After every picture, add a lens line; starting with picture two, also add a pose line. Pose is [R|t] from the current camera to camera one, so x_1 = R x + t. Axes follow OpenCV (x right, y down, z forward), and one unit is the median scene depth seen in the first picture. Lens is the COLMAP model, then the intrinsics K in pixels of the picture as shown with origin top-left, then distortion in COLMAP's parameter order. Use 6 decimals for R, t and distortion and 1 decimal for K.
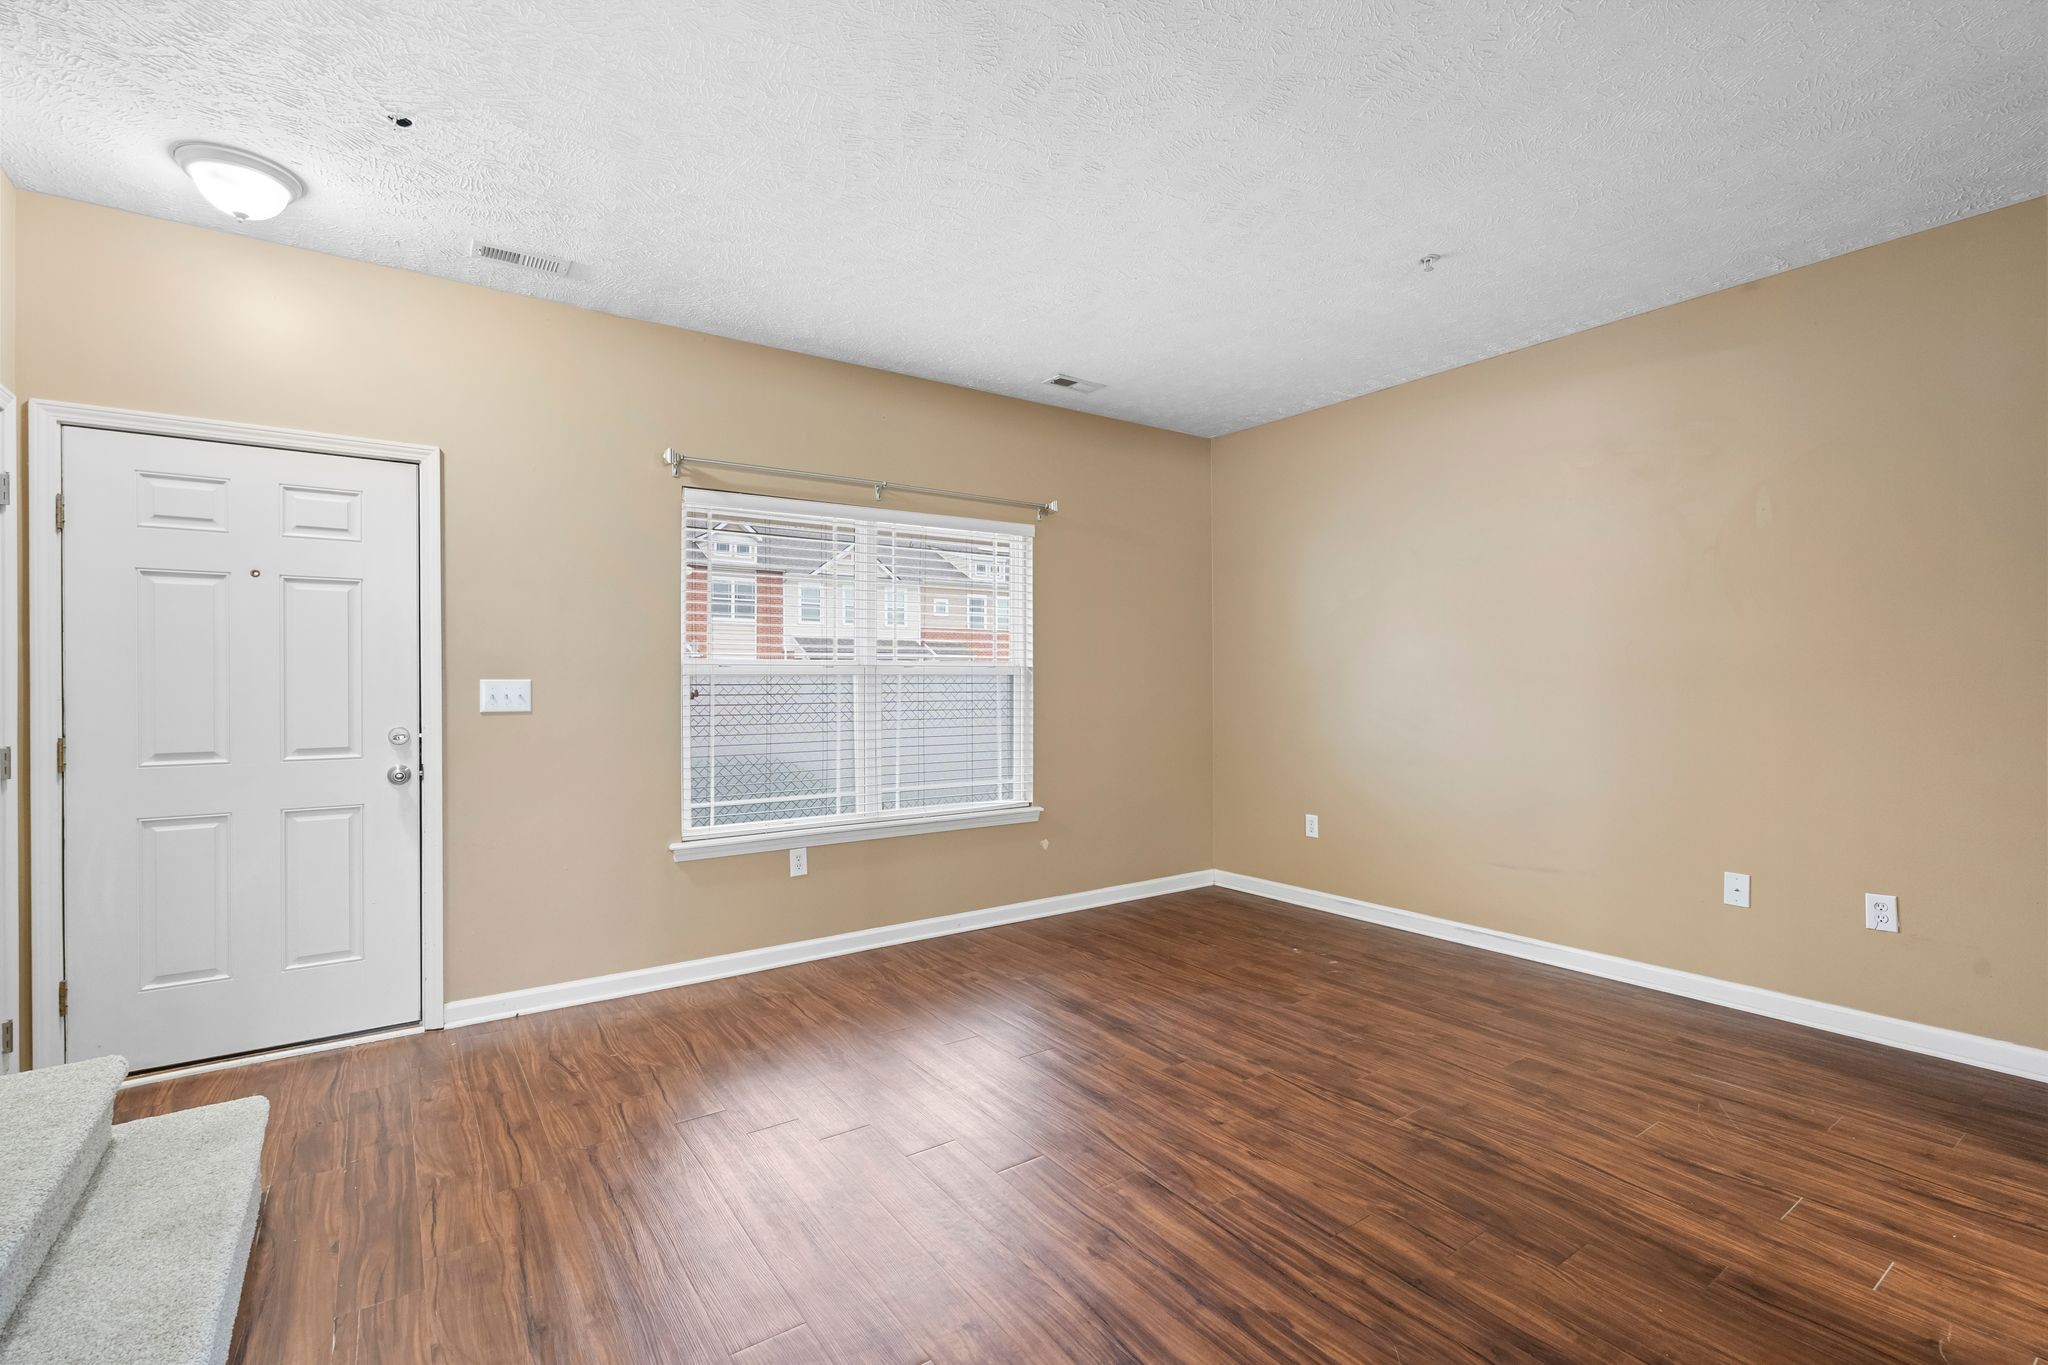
lens RADIAL K [[916.7, 0, 1032.2], [0, 916.7, 676.6], [0, 0, 1]] dist [-0.003179, 0.000017]
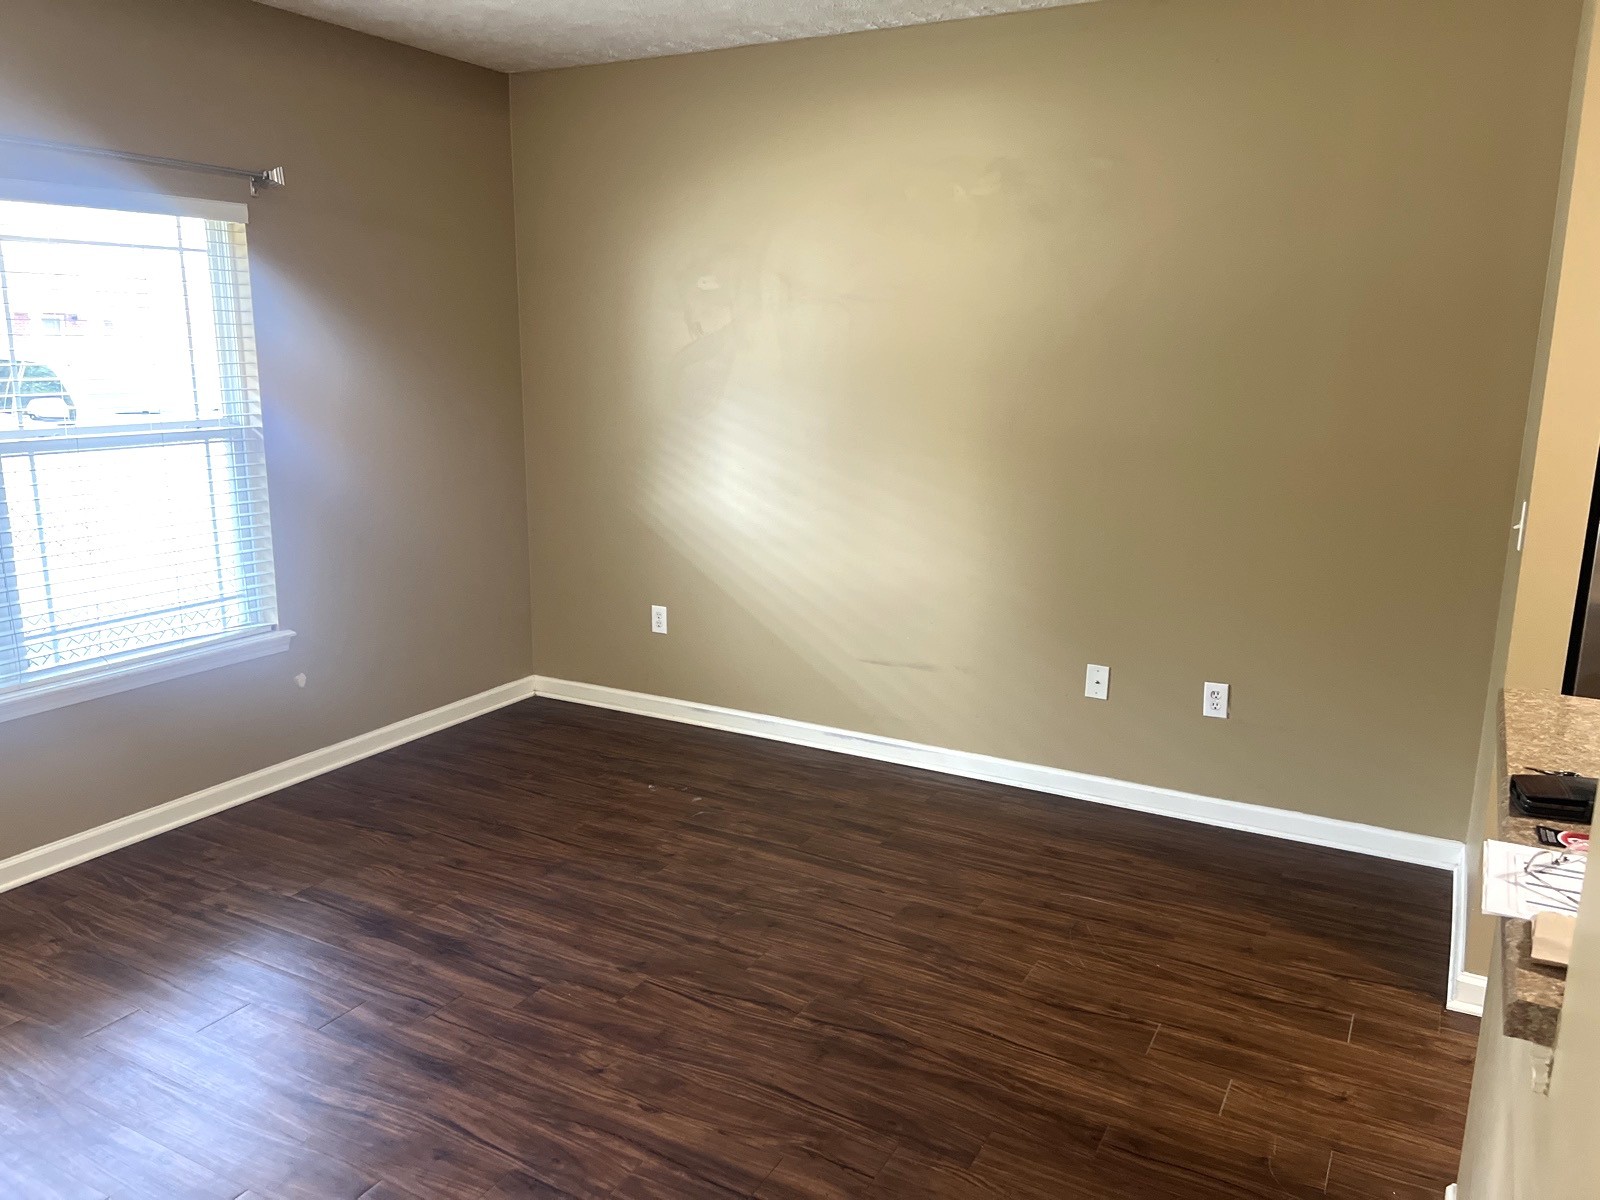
lens RADIAL K [[1200.7, 0, 794.6], [0, 1200.7, 597.5], [0, 0, 1]] dist [0.042659, -0.045474]
pose [[0.901590, -0.077697, 0.425556, -0.051938], [-0.016333, 0.976922, 0.212969, -0.127406], [-0.432282, -0.198962, 0.879515, 0.047628]]
